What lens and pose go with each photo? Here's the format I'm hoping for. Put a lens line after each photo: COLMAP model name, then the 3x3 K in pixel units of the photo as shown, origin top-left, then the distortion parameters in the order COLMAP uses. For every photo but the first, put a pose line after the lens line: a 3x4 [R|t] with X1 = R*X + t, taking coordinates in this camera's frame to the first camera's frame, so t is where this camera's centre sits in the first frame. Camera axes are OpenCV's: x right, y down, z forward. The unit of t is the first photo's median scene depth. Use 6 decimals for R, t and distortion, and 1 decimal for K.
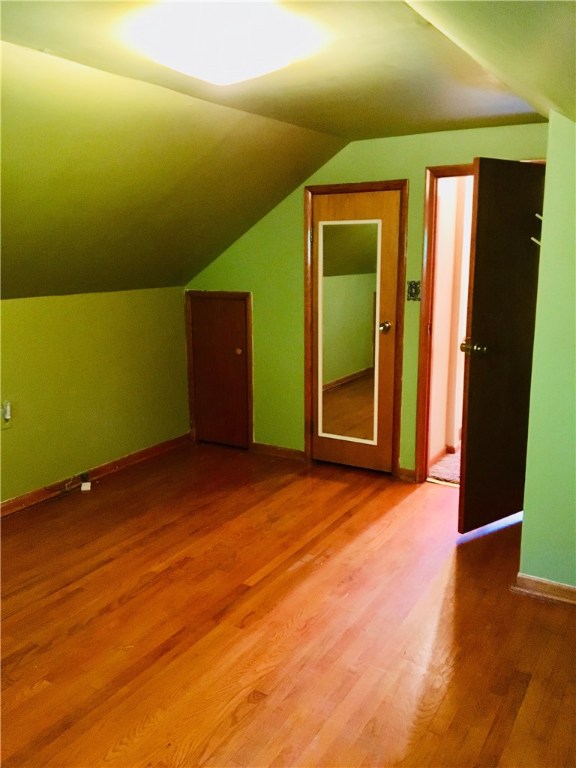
lens RADIAL K [[658.3, 0, 288.0], [0, 658.3, 384.0], [0, 0, 1]] dist [0.111212, -0.189801]
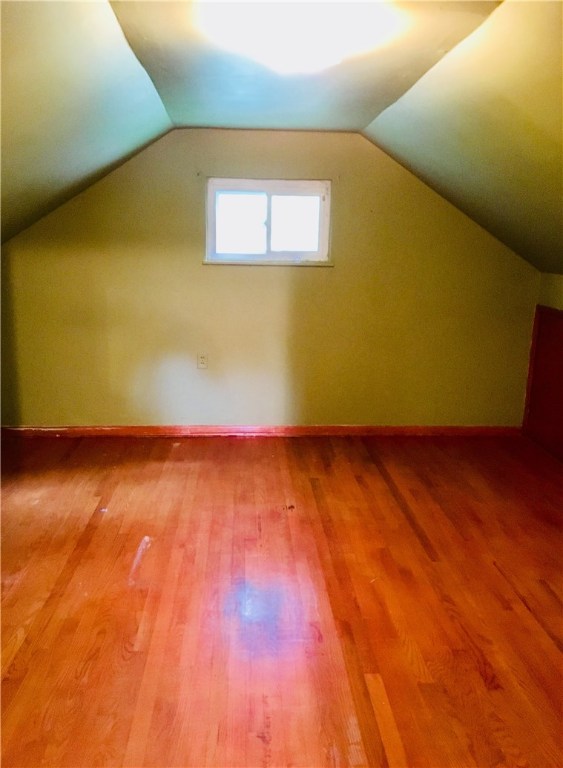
lens RADIAL K [[668.9, 0, 281.5], [0, 668.9, 384.0], [0, 0, 1]] dist [-0.000583, -0.001945]
pose [[-0.826199, 0.119137, -0.550637, 0.397965], [-0.128070, 0.912079, 0.389501, -0.277626], [0.548628, 0.392325, -0.738301, 1.361632]]
